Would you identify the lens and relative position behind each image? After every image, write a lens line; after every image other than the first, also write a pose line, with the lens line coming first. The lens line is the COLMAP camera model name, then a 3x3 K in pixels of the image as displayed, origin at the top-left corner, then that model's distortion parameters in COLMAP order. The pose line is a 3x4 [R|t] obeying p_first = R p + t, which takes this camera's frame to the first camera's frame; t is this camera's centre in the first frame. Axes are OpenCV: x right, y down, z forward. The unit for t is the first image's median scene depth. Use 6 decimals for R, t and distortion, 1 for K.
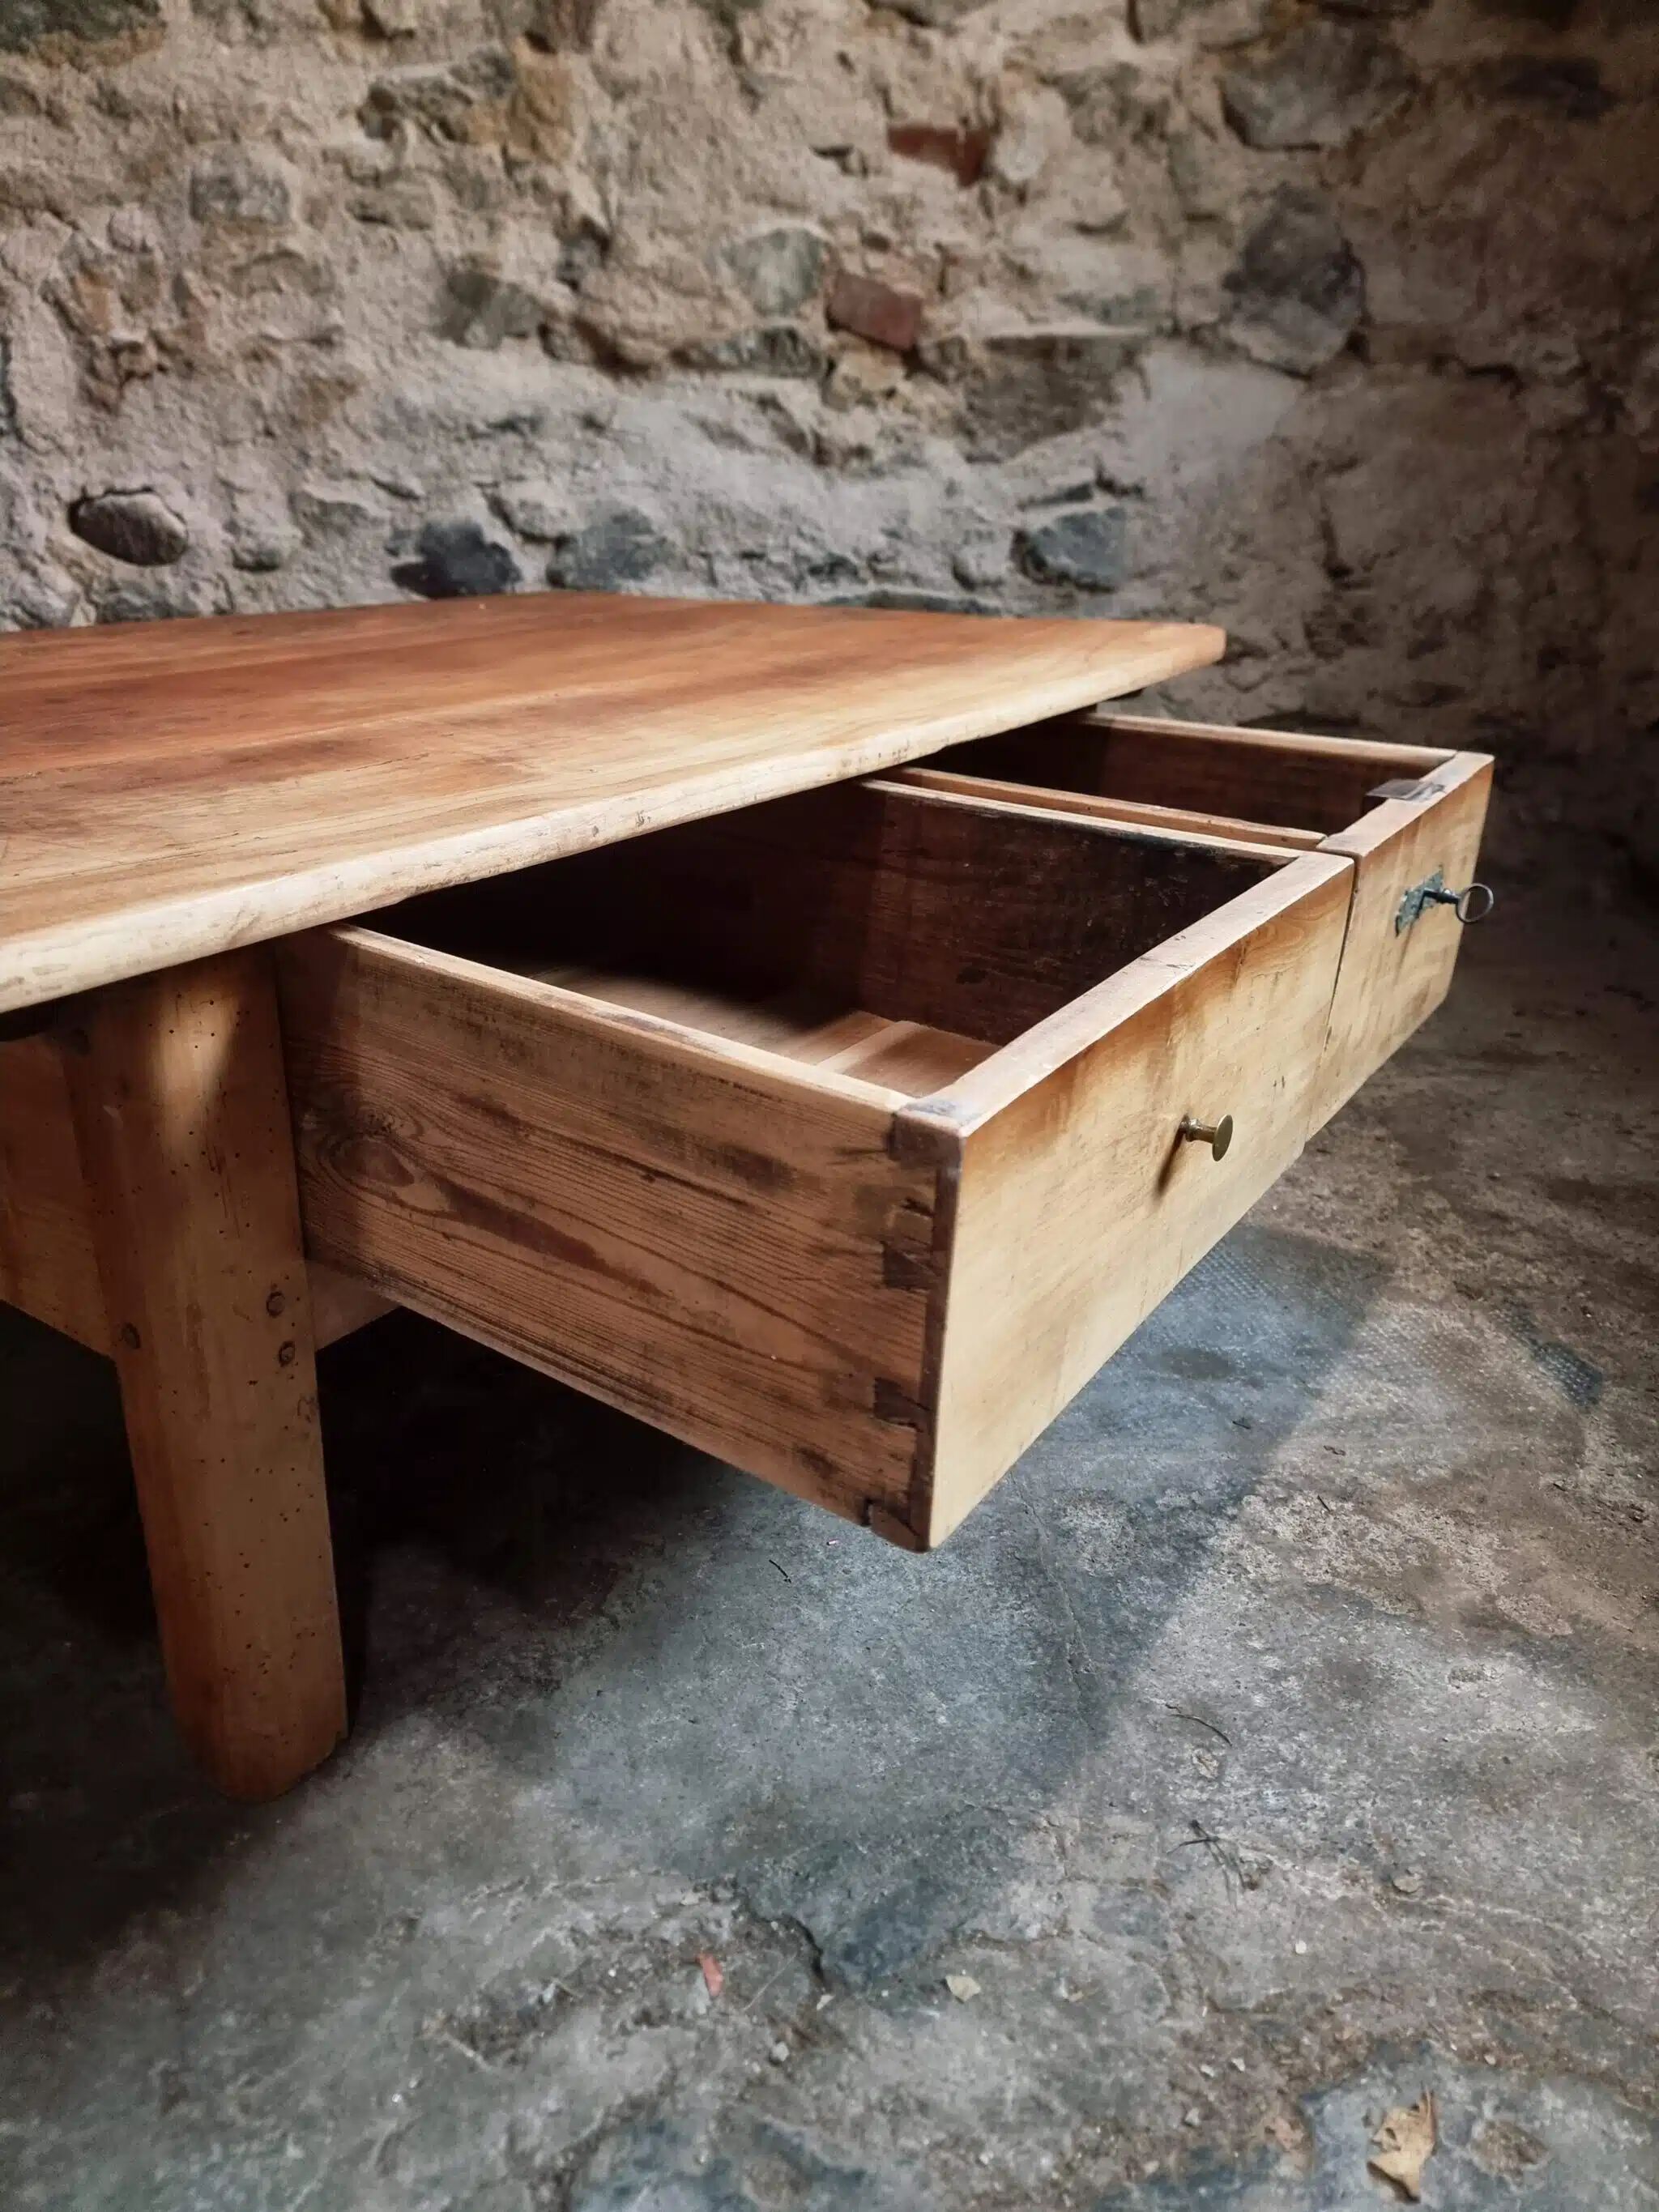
lens RADIAL K [[1547.0, 0, 805.4], [0, 1547.0, 1105.4], [0, 0, 1]] dist [0.050550, -0.047986]
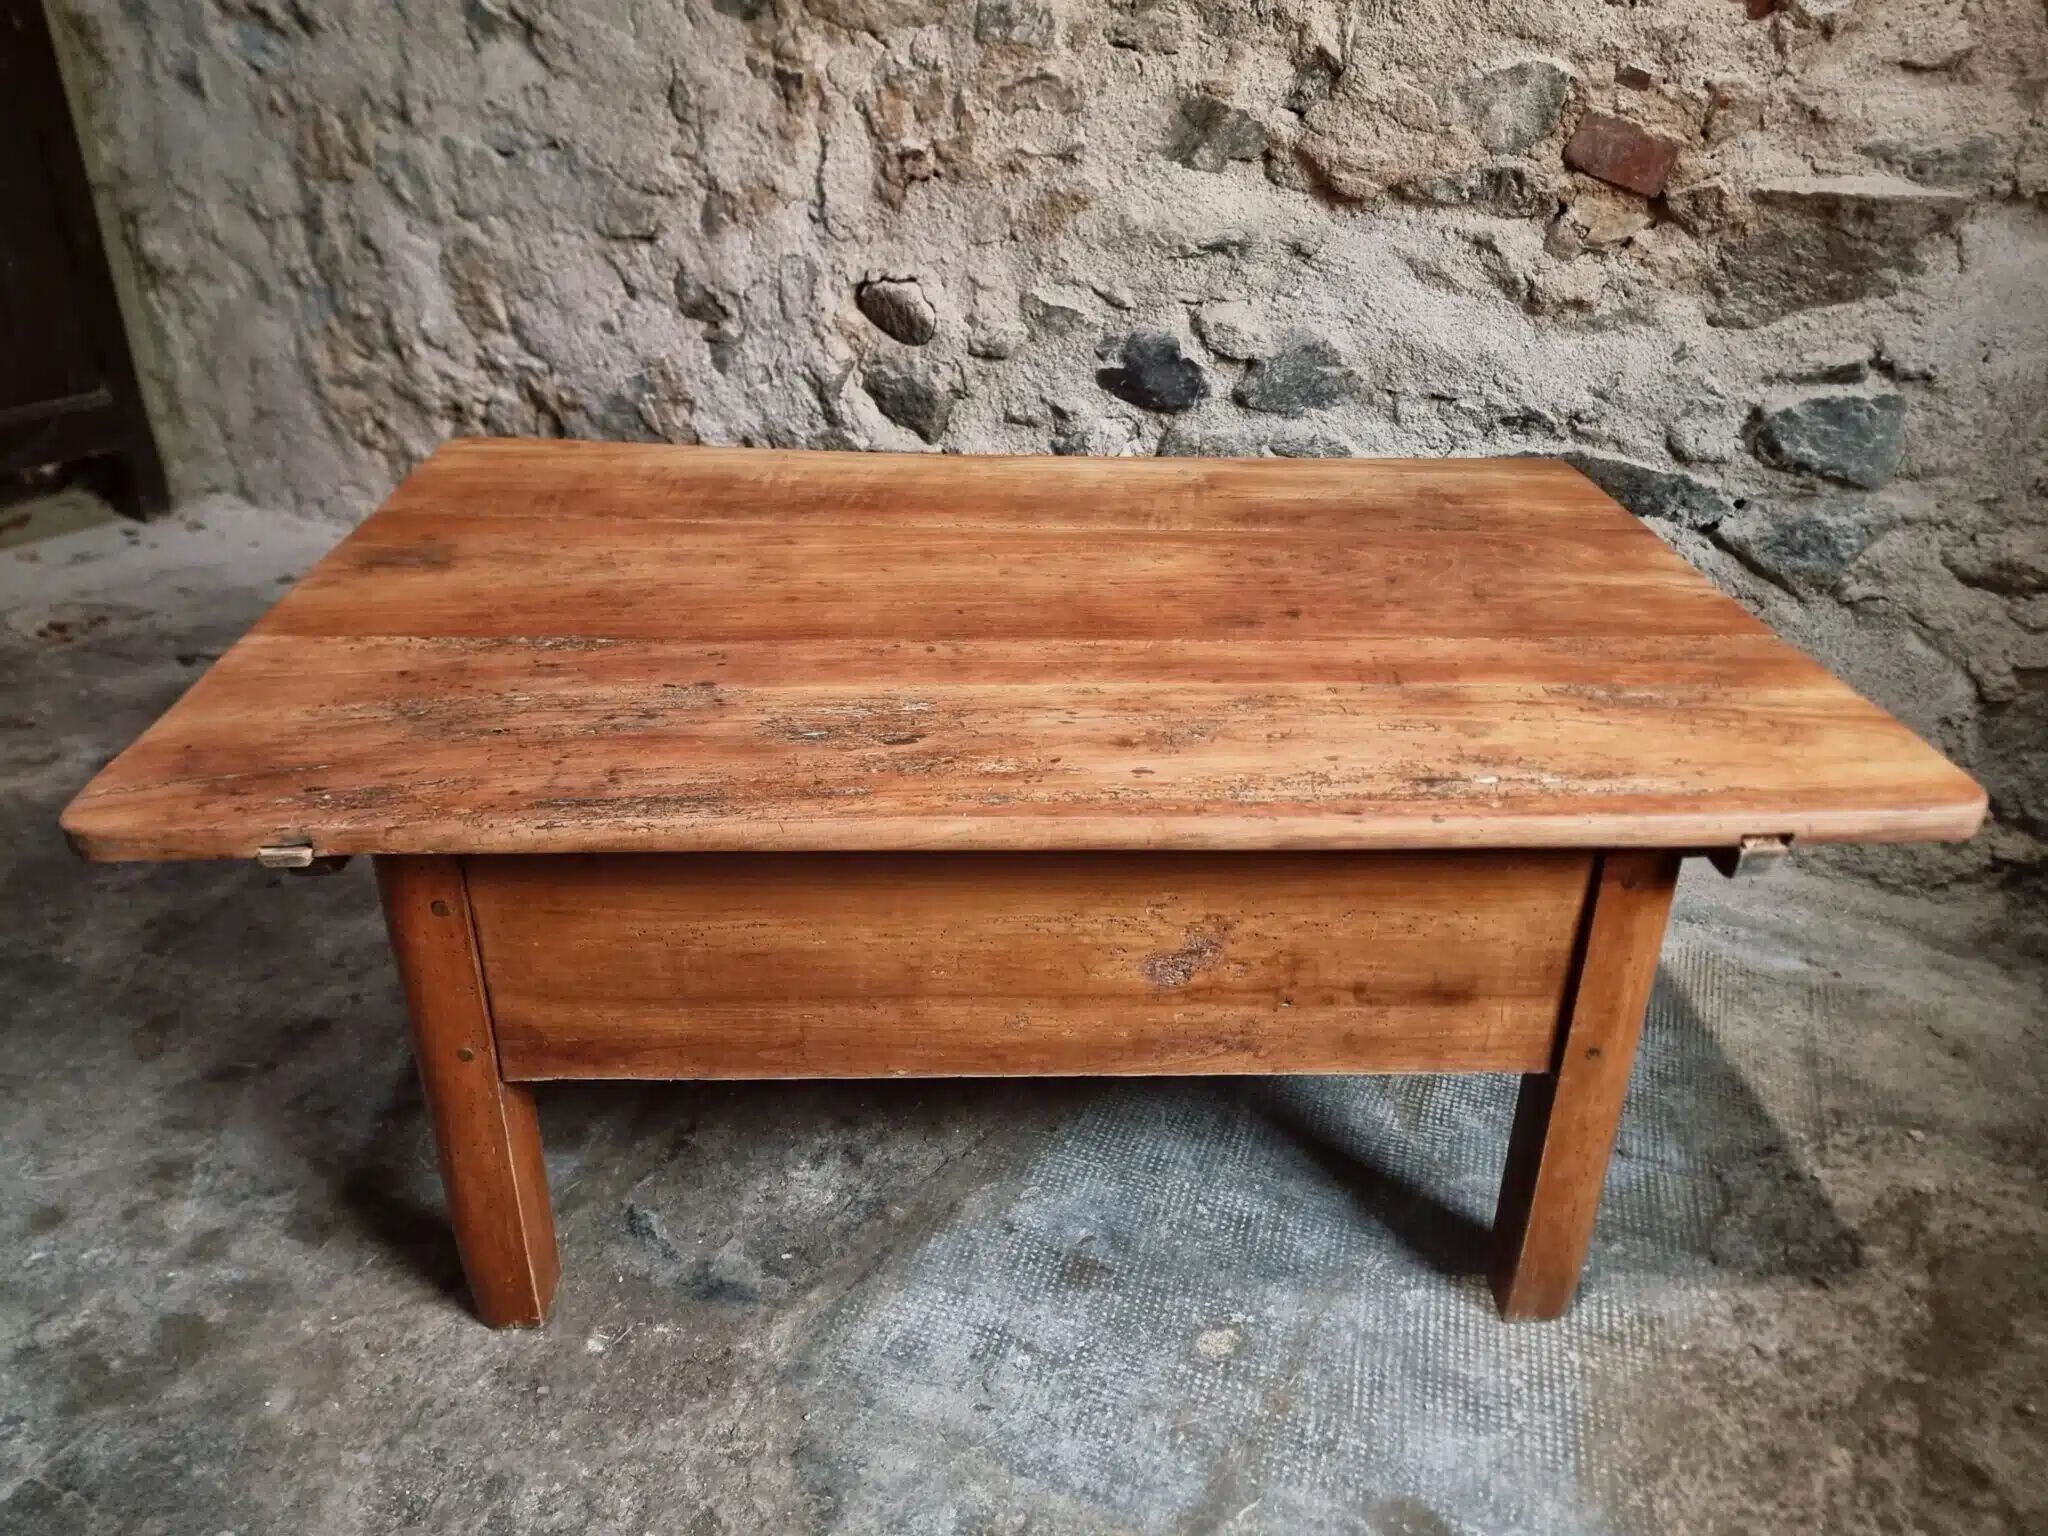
lens RADIAL K [[1485.9, 0, 1044.3], [0, 1485.9, 767.5], [0, 0, 1]] dist [0.055225, -0.033927]
pose [[0.866740, 0.238438, -0.438075, 0.221907], [-0.203061, 0.970933, 0.126706, -0.216232], [0.455553, -0.020866, 0.889964, 0.085377]]
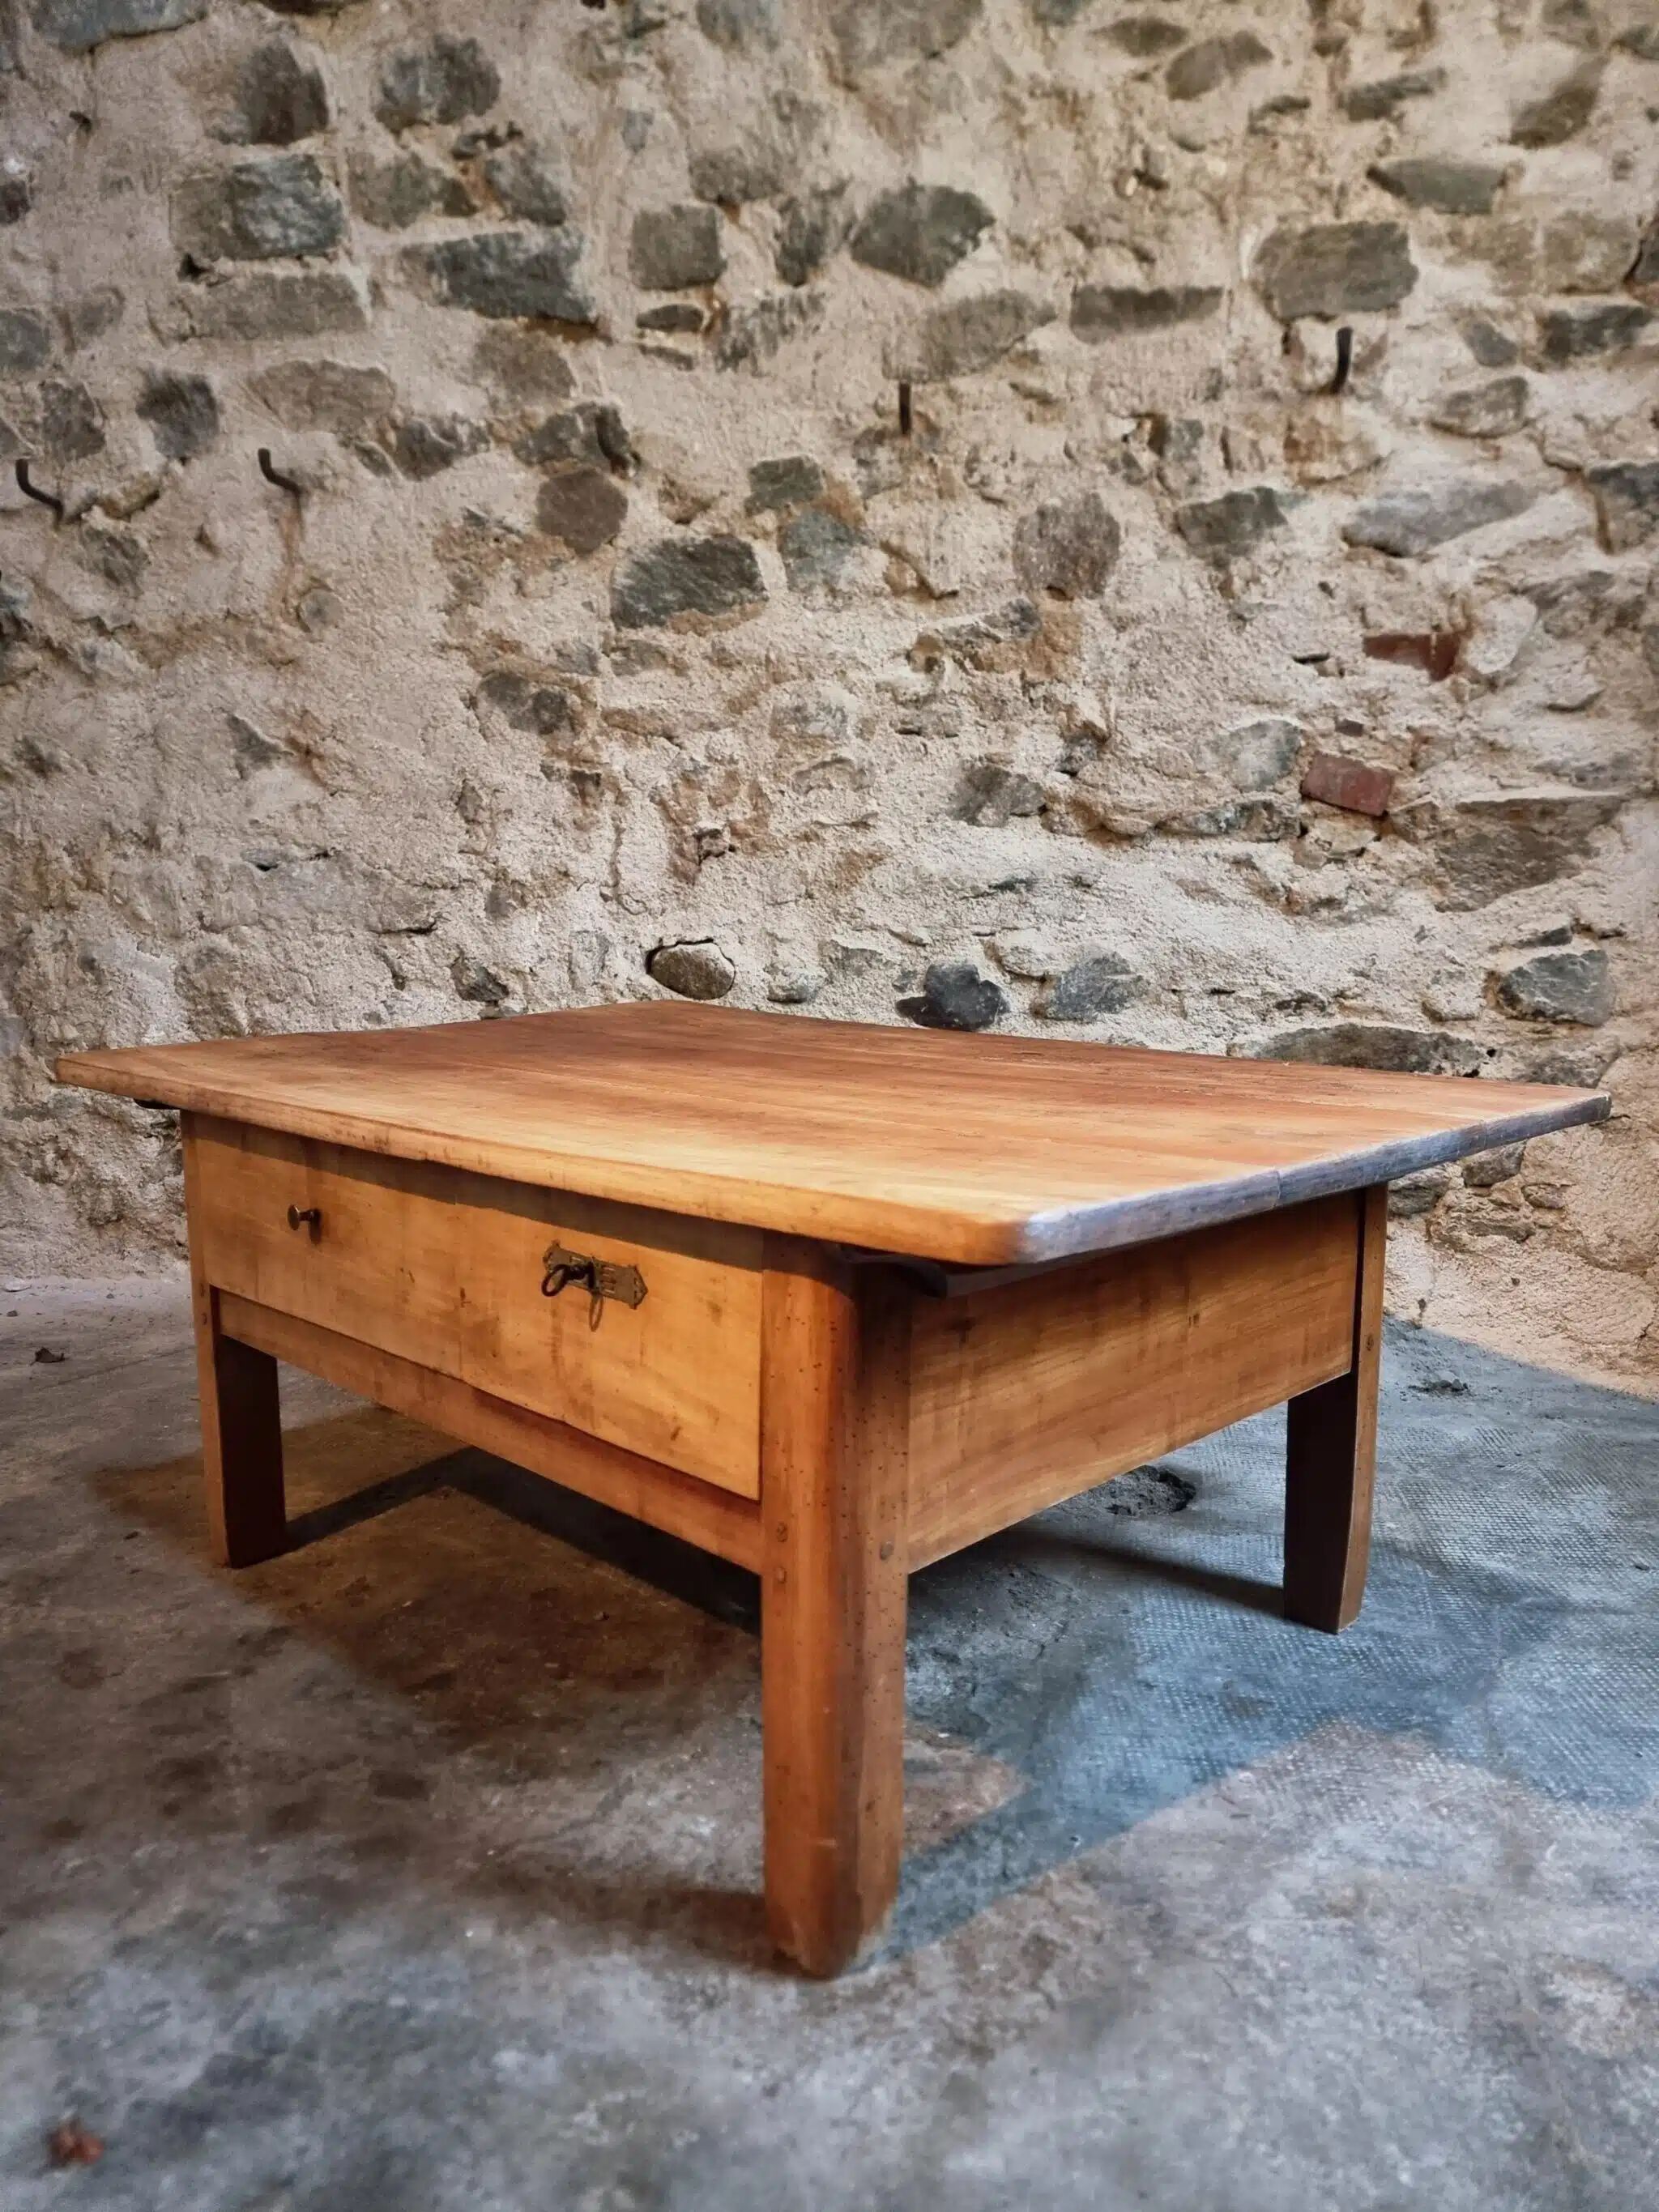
lens RADIAL K [[1528.4, 0, 817.0], [0, 1528.4, 1123.3], [0, 0, 1]] dist [0.077201, -0.072232]
pose [[0.960034, 0.031326, -0.278126, -0.004177], [-0.101264, 0.965272, -0.240824, 0.023475], [0.260923, 0.259364, 0.929865, -0.051184]]
